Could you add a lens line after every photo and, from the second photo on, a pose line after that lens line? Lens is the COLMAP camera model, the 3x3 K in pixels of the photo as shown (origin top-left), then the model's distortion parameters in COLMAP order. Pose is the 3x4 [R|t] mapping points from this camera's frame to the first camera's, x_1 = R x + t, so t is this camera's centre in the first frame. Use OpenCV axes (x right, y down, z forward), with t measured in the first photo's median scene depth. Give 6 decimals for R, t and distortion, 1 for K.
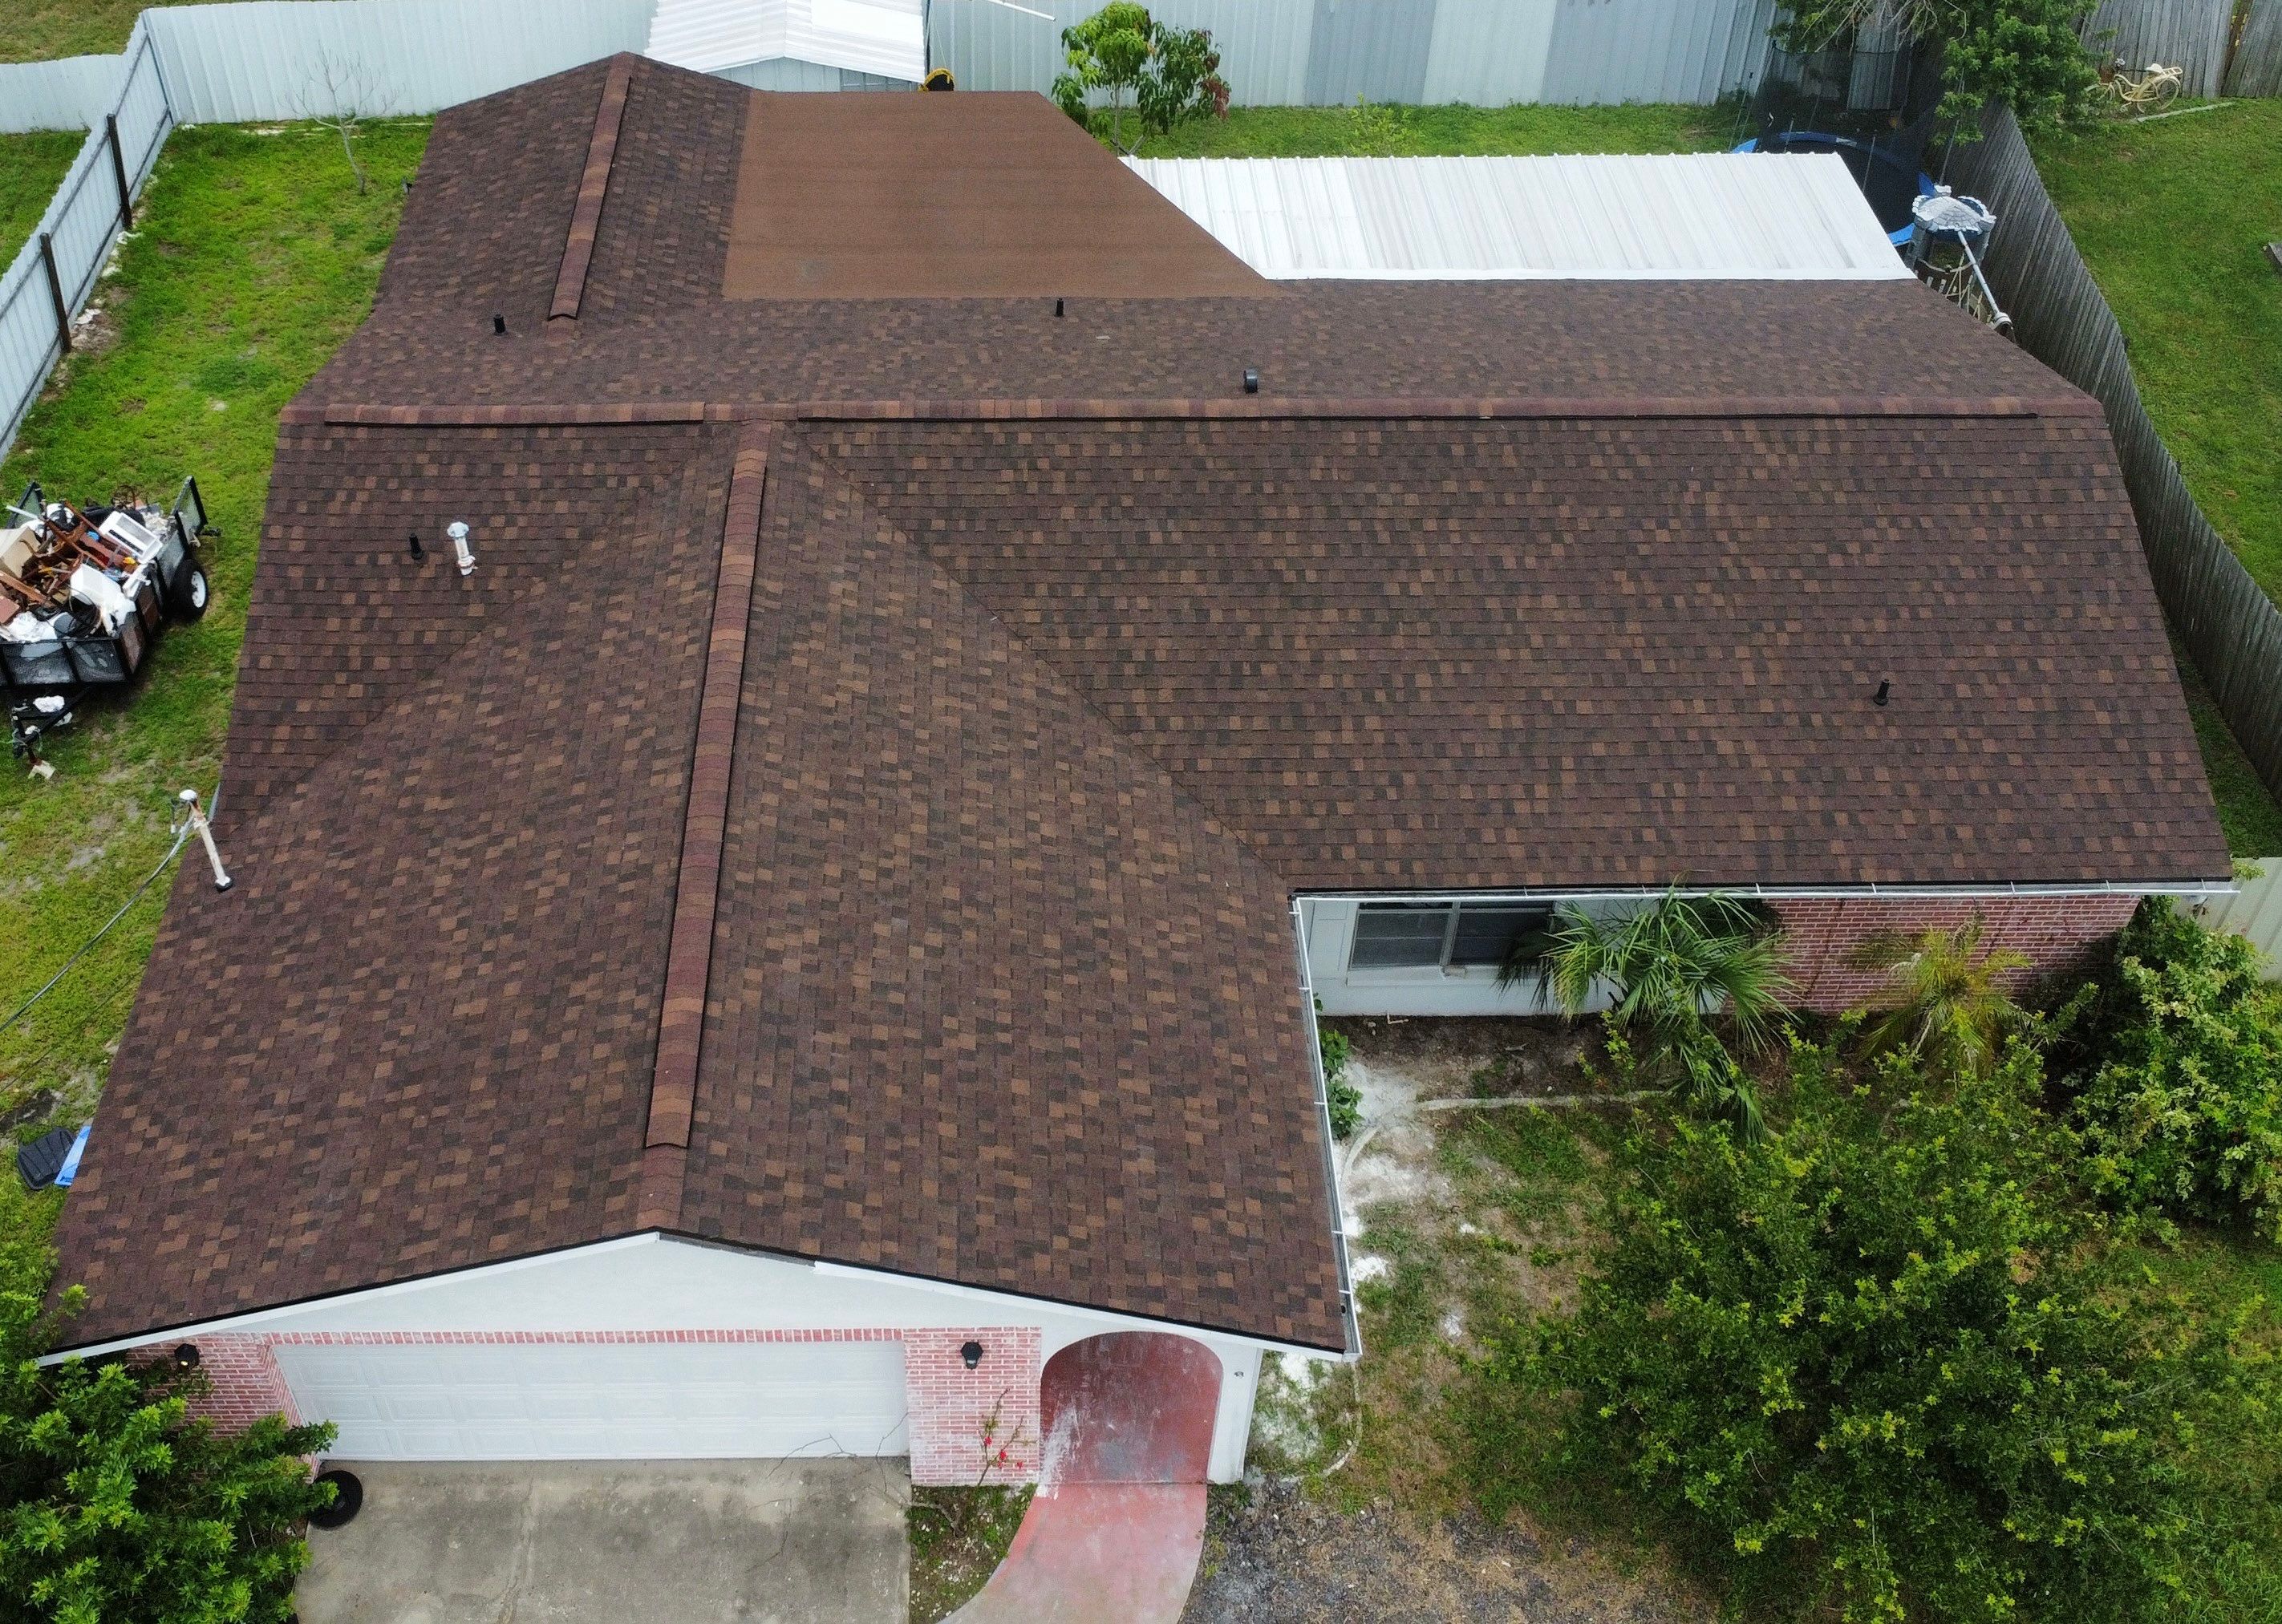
lens RADIAL K [[2337.5, 0, 1038.0], [0, 2337.5, 704.2], [0, 0, 1]] dist [-0.023086, 0.000000]
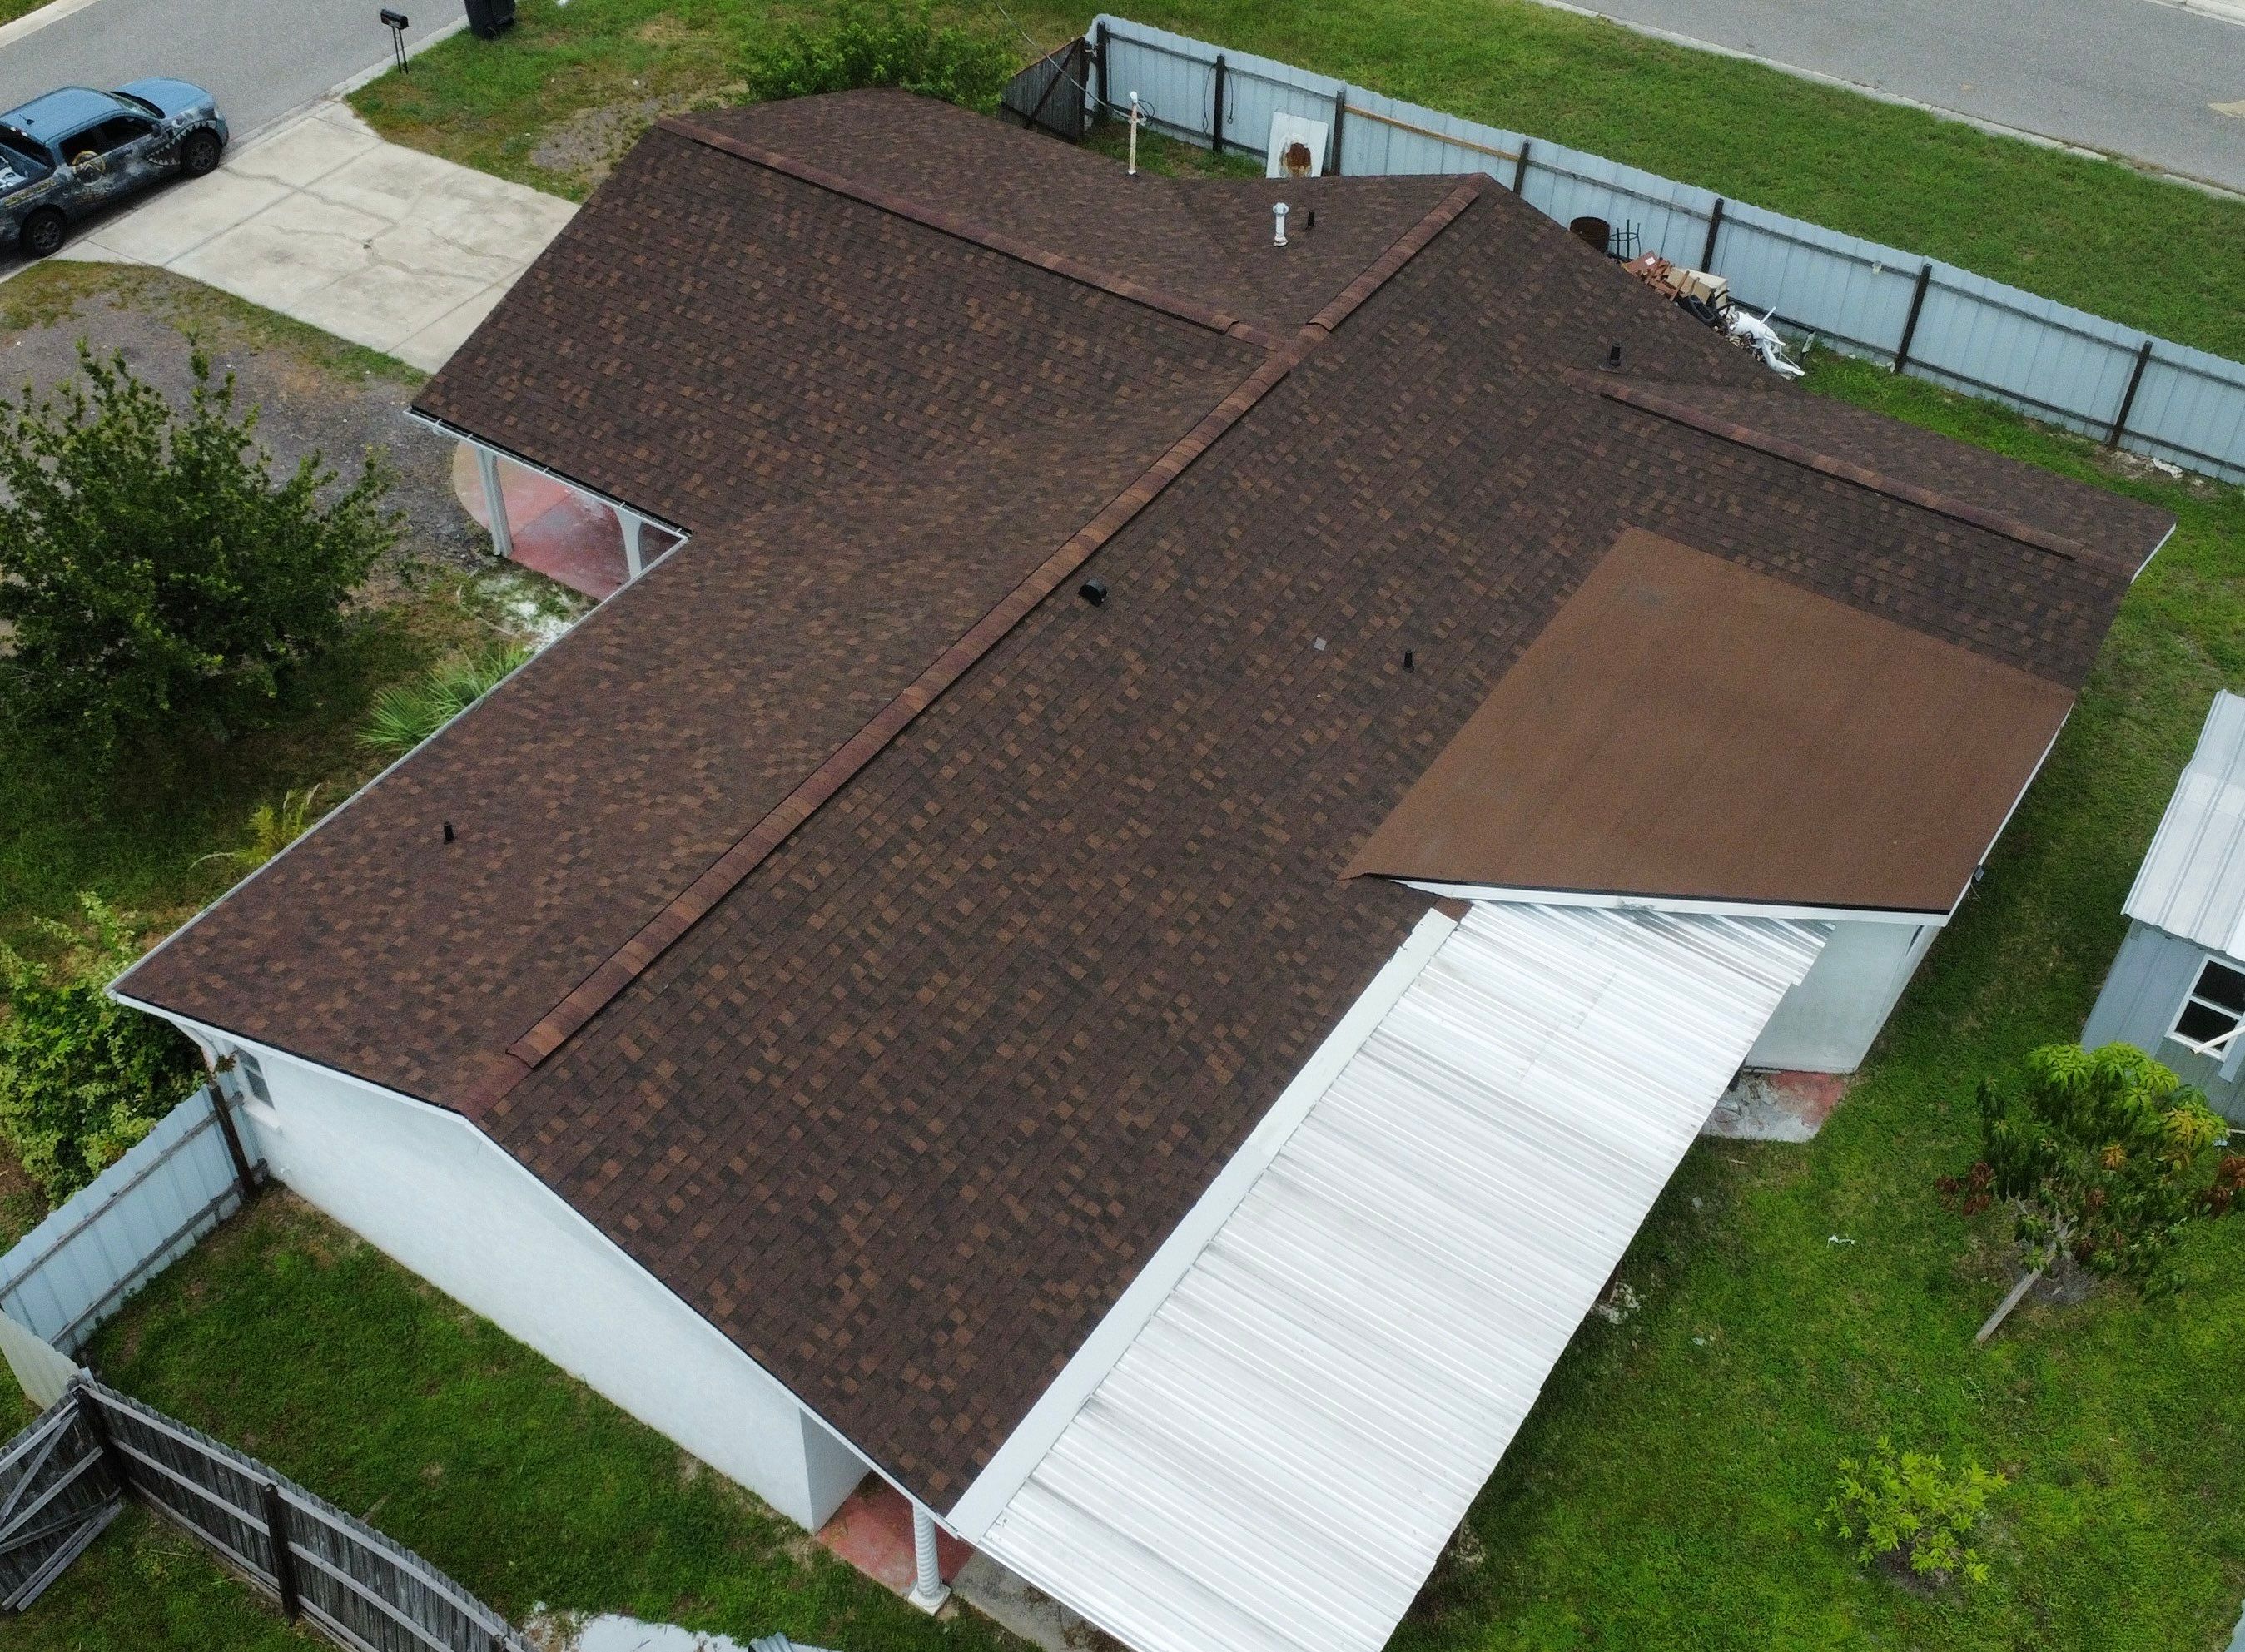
lens RADIAL K [[2426.8, 0, 971.3], [0, 2426.8, 825.5], [0, 0, 1]] dist [-0.023840, 0.000000]
pose [[-0.598175, 0.559079, -0.574123, 0.848883], [-0.538045, 0.250742, 0.804758, -1.009802], [0.593880, 0.790290, 0.150822, 0.981349]]
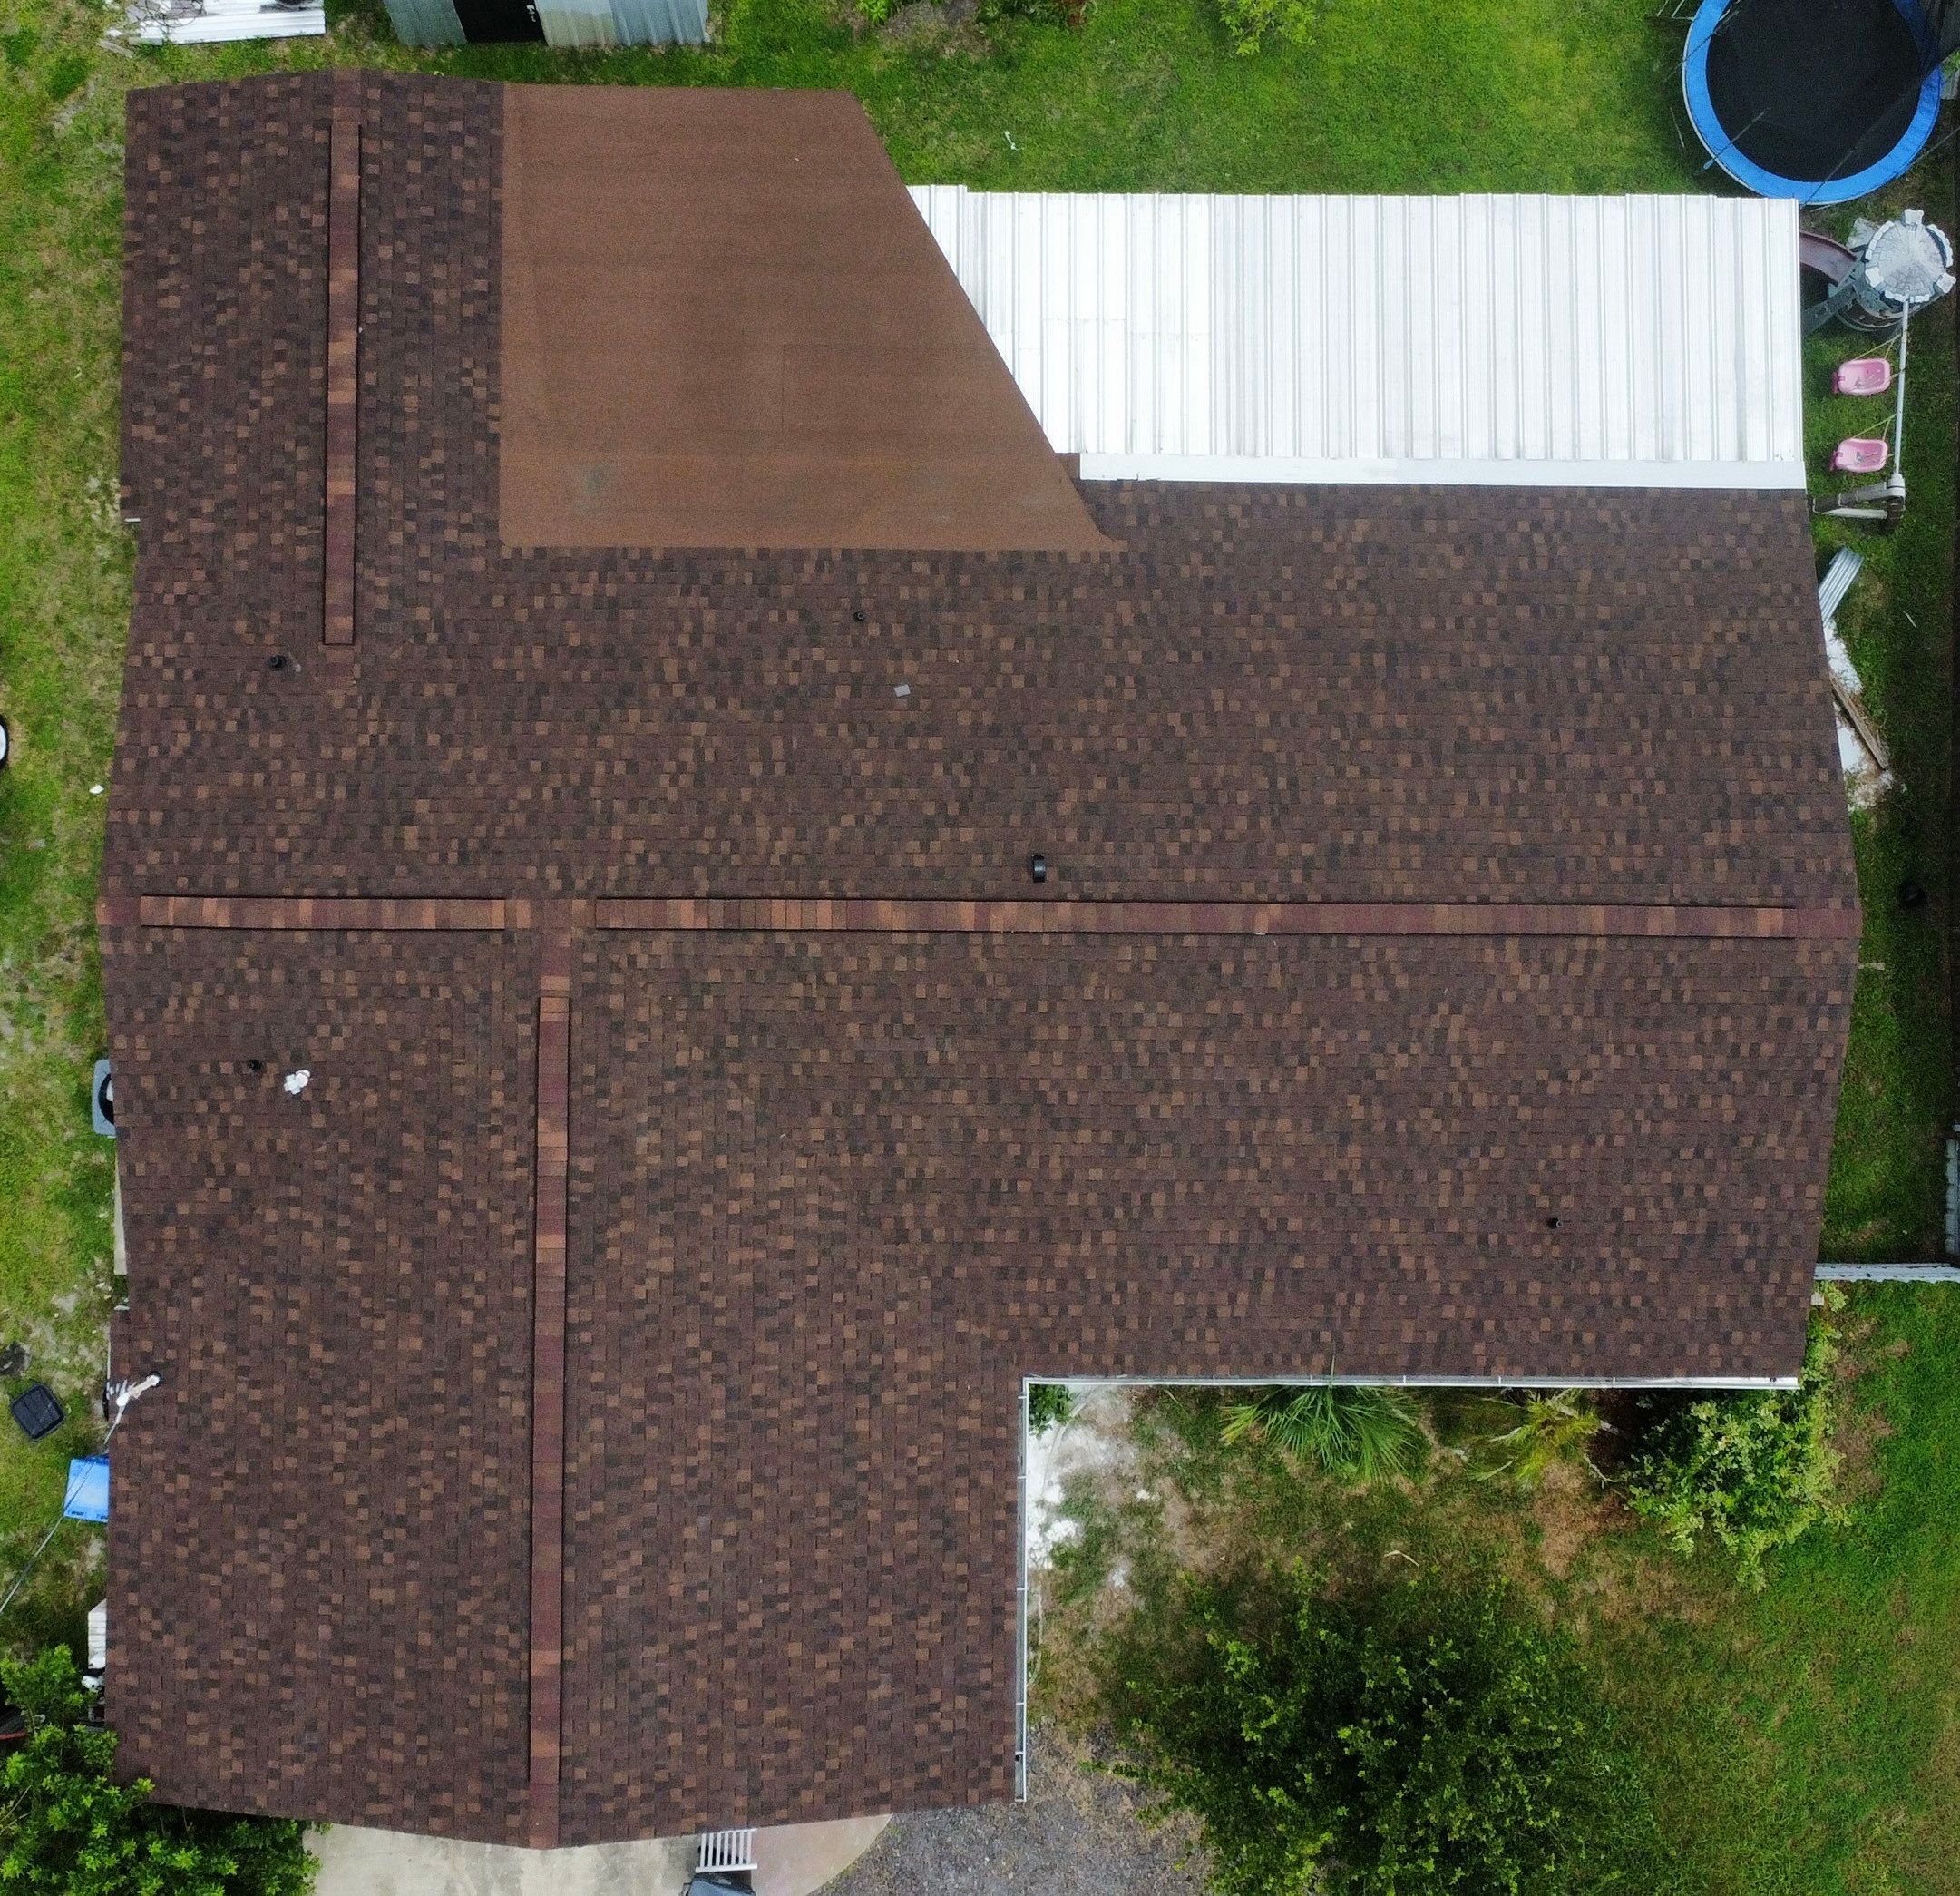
lens RADIAL K [[2645.1, 0, 869.4], [0, 2645.1, 949.9], [0, 0, 1]] dist [-0.021624, 0.000000]
pose [[0.999544, 0.028471, 0.010066, 0.007443], [-0.026897, 0.687844, 0.725360, -1.041528], [0.013728, -0.725300, 0.688296, 0.199471]]
